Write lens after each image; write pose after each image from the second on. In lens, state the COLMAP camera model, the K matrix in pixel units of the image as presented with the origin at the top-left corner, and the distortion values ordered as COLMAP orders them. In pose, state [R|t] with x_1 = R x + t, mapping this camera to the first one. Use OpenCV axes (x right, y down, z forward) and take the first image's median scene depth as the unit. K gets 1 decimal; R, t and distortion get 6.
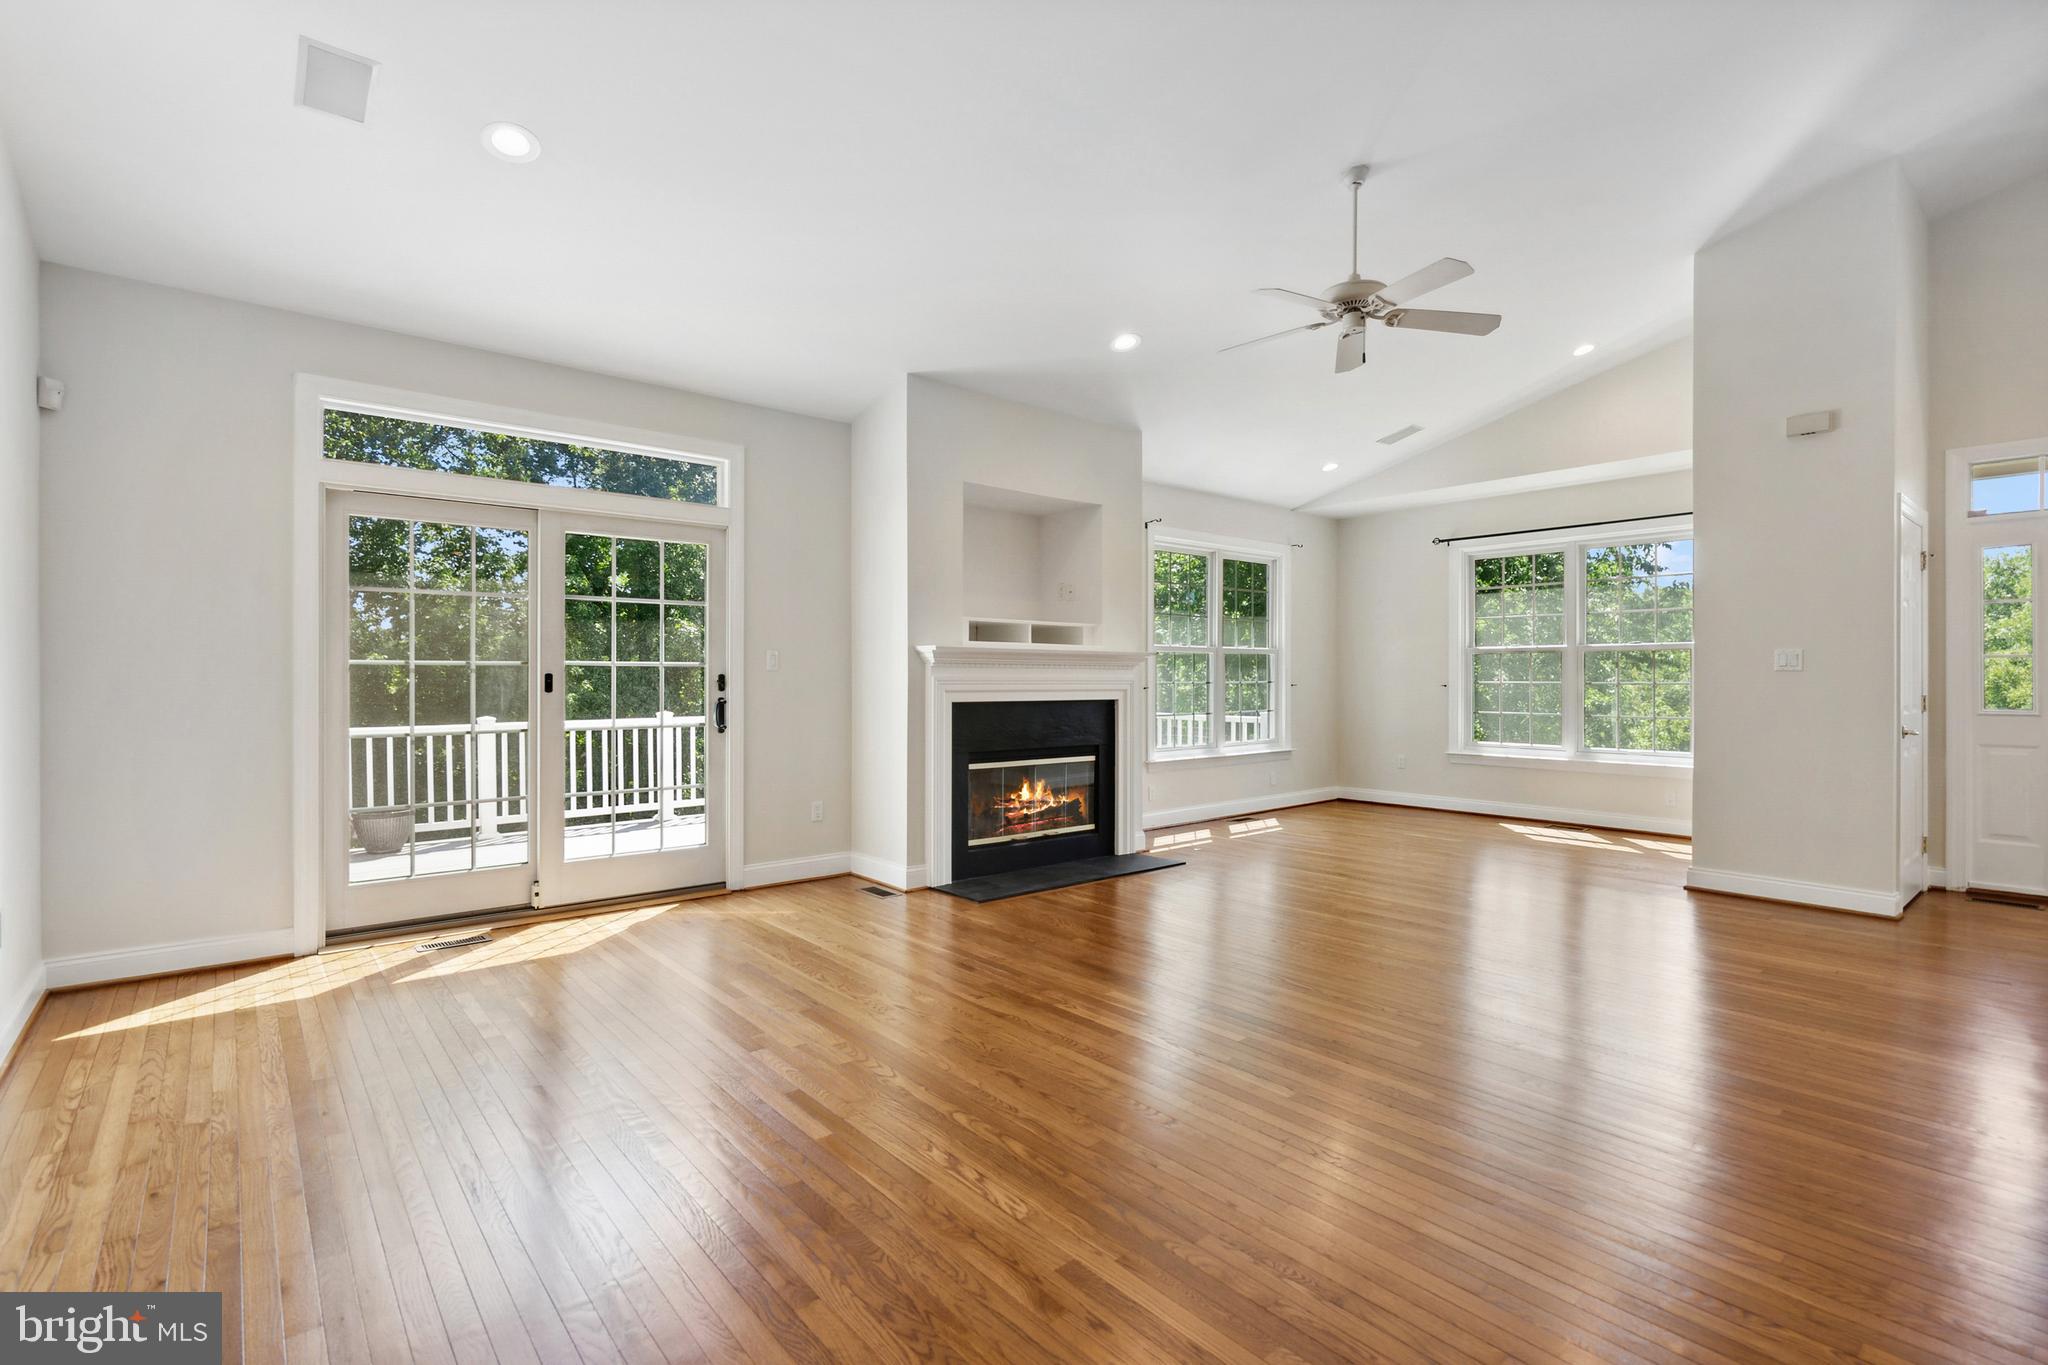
lens RADIAL K [[960.8, 0, 1024.0], [0, 960.8, 682.5], [0, 0, 1]] dist [-0.002178, 0.000417]
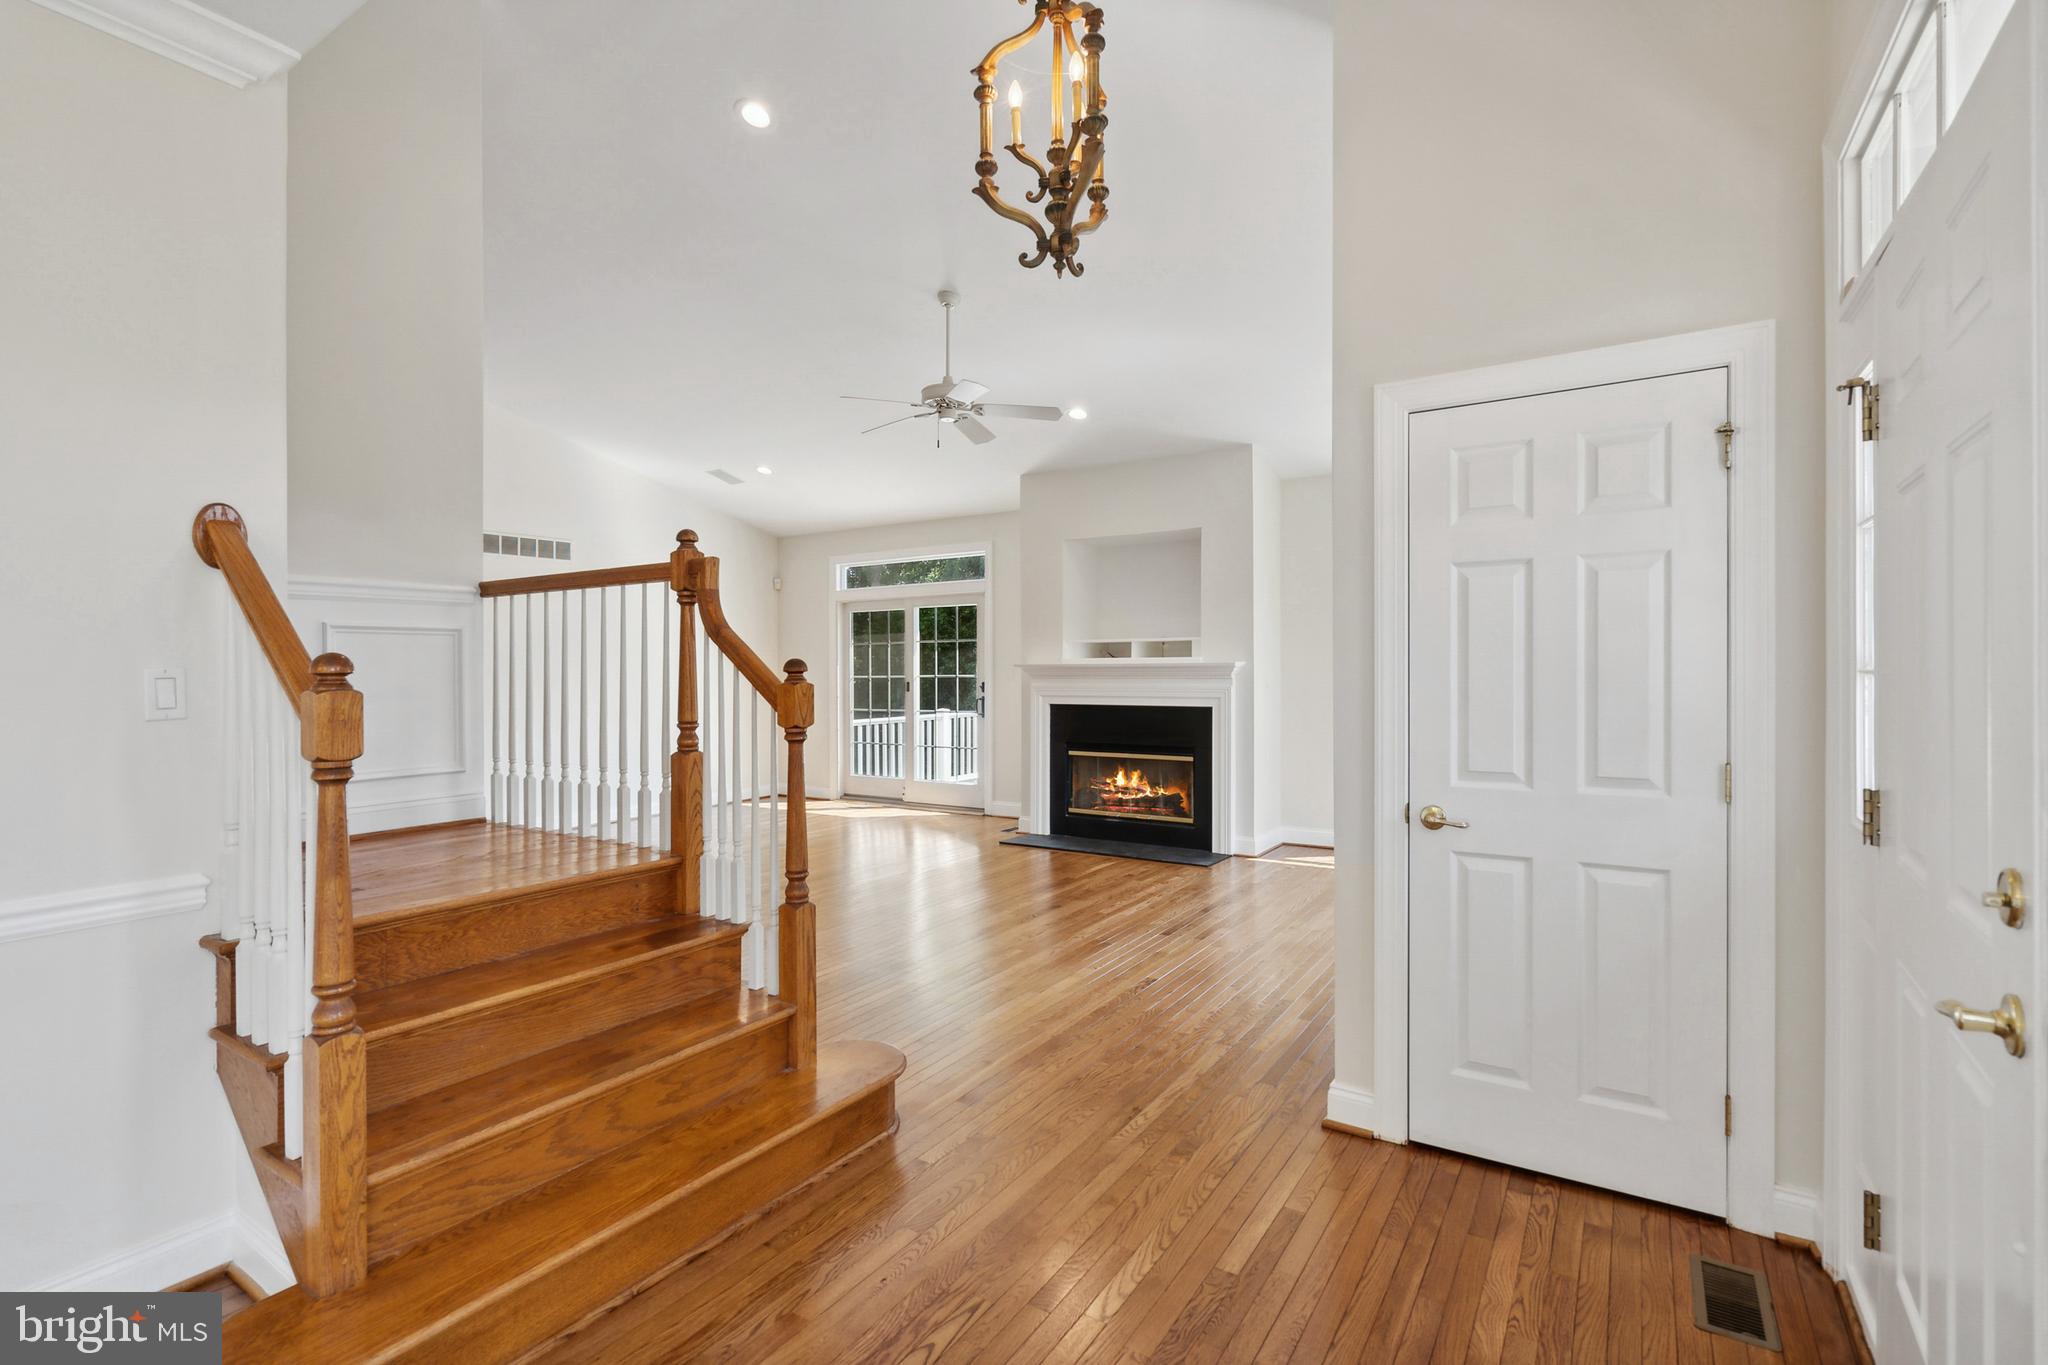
lens RADIAL K [[960.8, 0, 1024.0], [0, 960.8, 682.5], [0, 0, 1]] dist [-0.002178, 0.000417]
pose [[0.282692, 0.009435, -0.959164, 1.218320], [0.001043, 0.999948, 0.010143, -0.023294], [0.959210, -0.003868, 0.282668, 0.572671]]
